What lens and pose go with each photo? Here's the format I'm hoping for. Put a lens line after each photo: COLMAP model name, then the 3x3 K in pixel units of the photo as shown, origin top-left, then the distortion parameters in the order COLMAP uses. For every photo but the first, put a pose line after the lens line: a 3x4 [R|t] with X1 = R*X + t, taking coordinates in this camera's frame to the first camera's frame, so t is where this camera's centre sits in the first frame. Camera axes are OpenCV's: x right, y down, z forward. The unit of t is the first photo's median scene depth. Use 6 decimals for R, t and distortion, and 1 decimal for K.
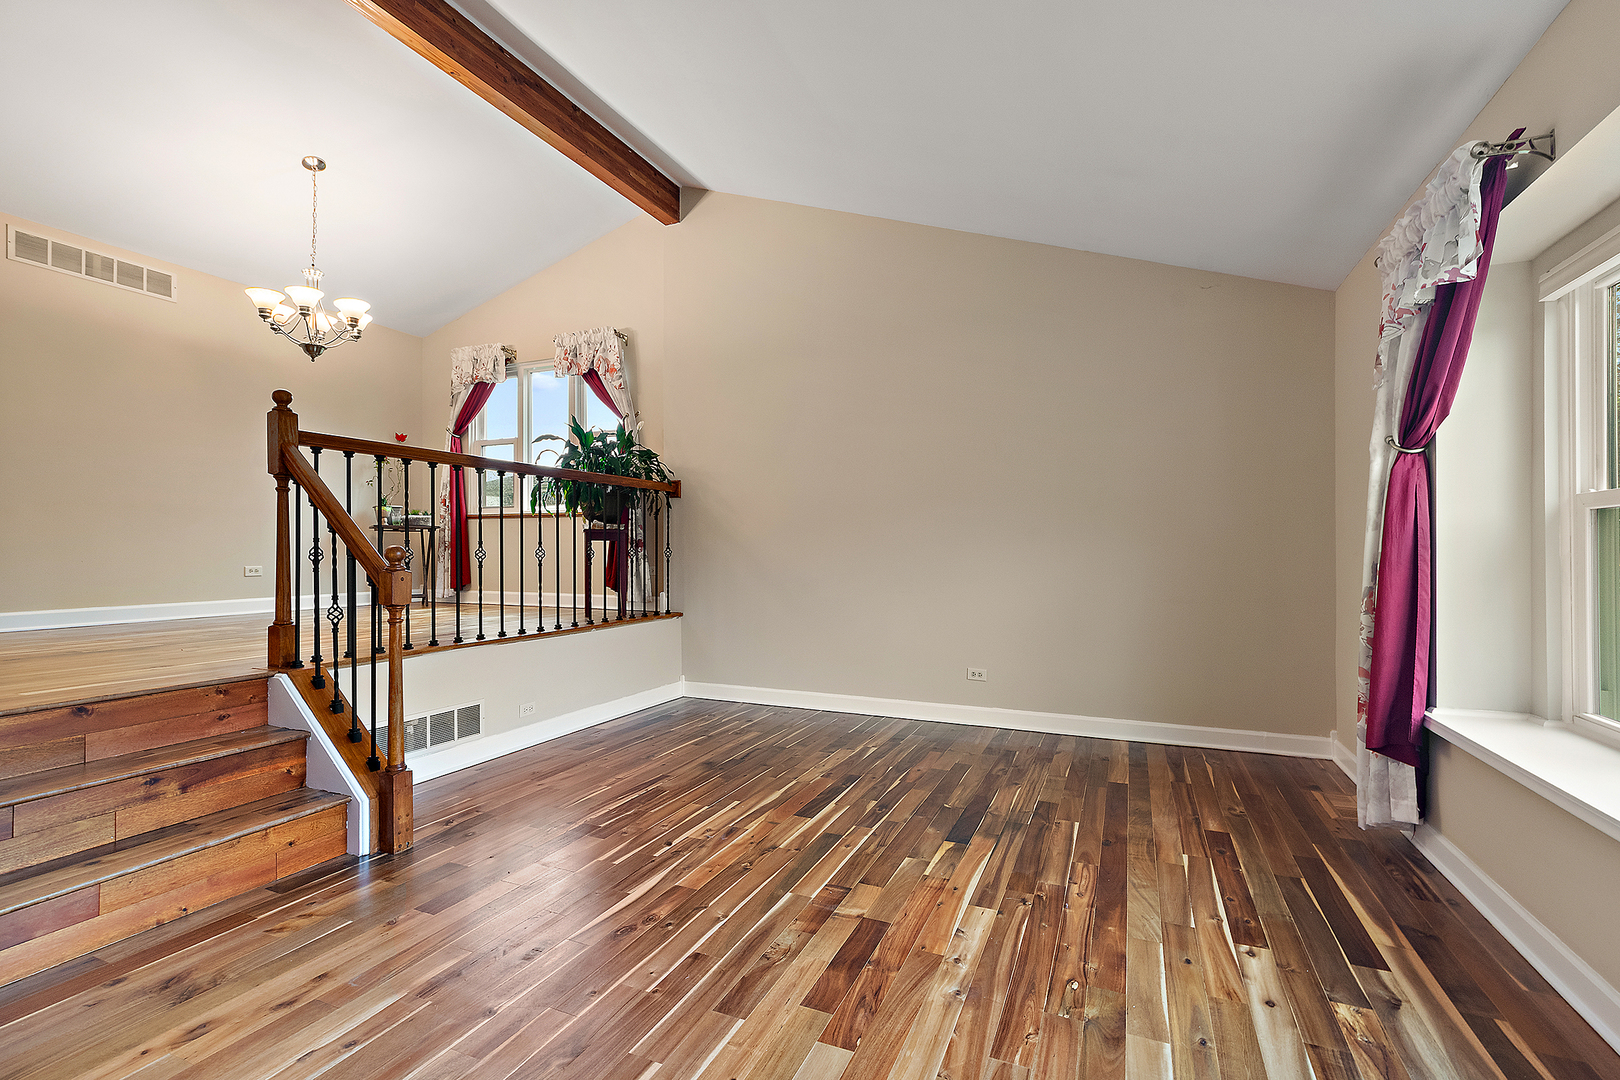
lens RADIAL K [[734.3, 0, 807.5], [0, 734.3, 537.4], [0, 0, 1]] dist [0.016190, -0.000125]
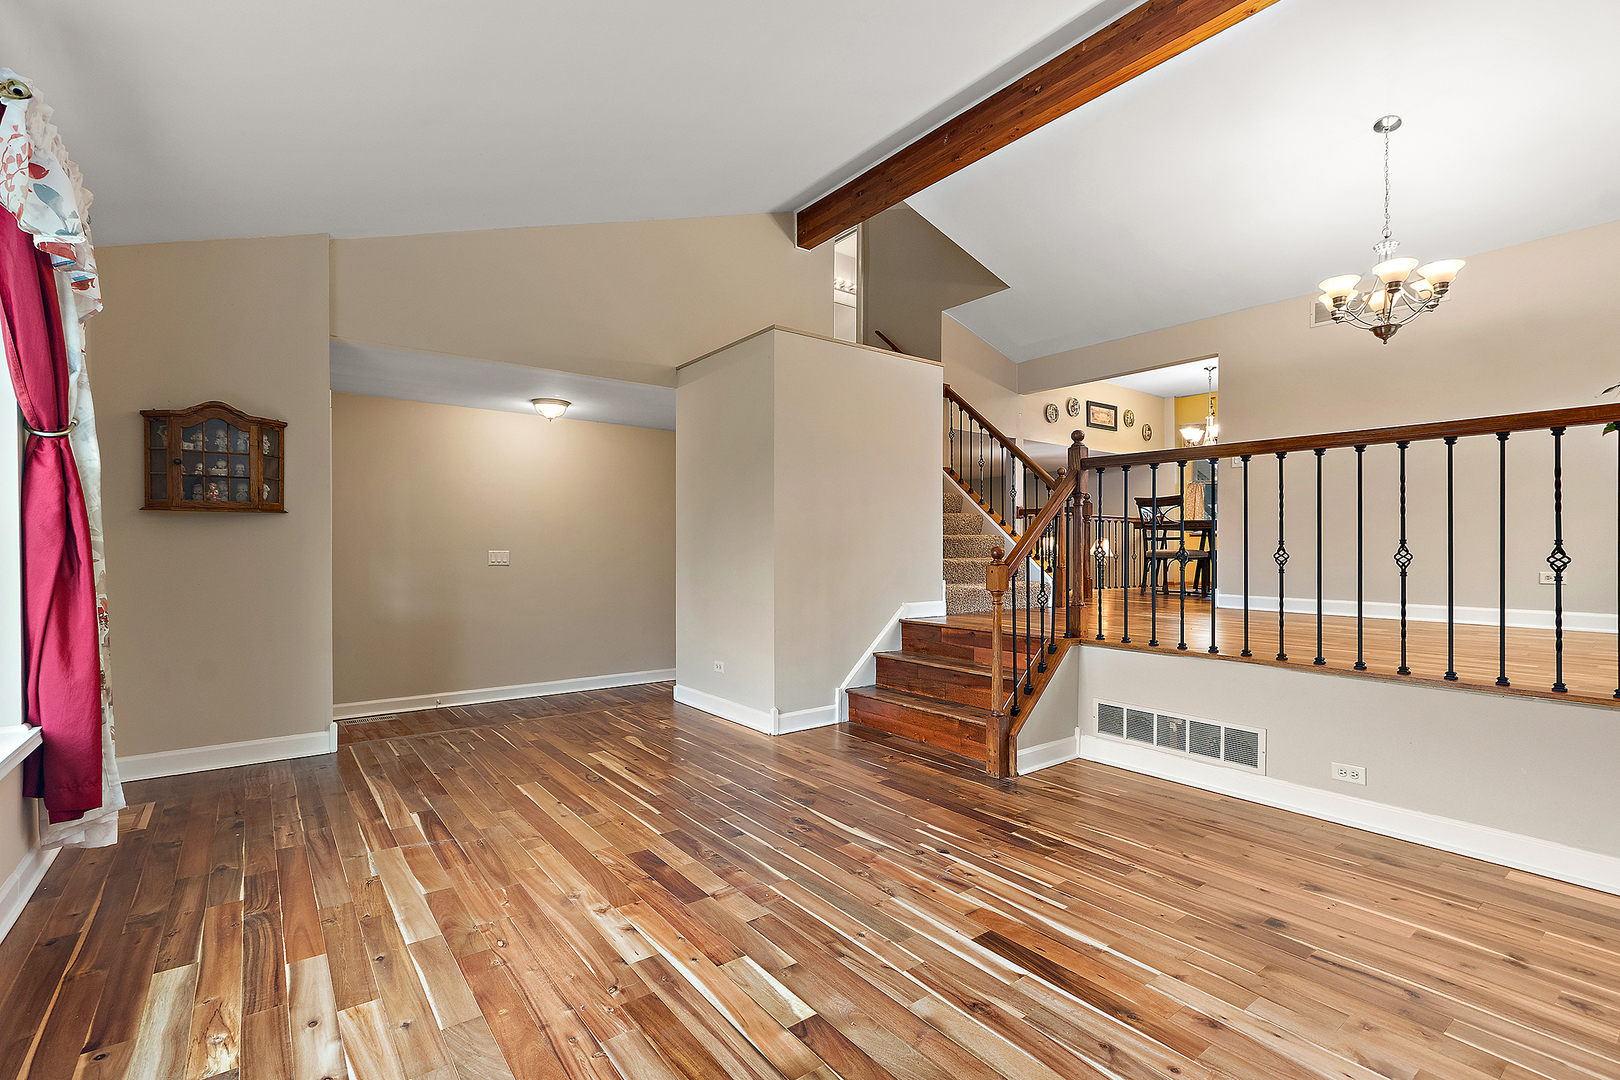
lens RADIAL K [[737.3, 0, 812.9], [0, 737.3, 553.5], [0, 0, 1]] dist [0.008612, -0.000051]
pose [[-0.481308, 0.002618, -0.876548, 0.651212], [0.010440, 0.999942, -0.002746, 0.019309], [0.876489, -0.010473, -0.481307, 1.149171]]
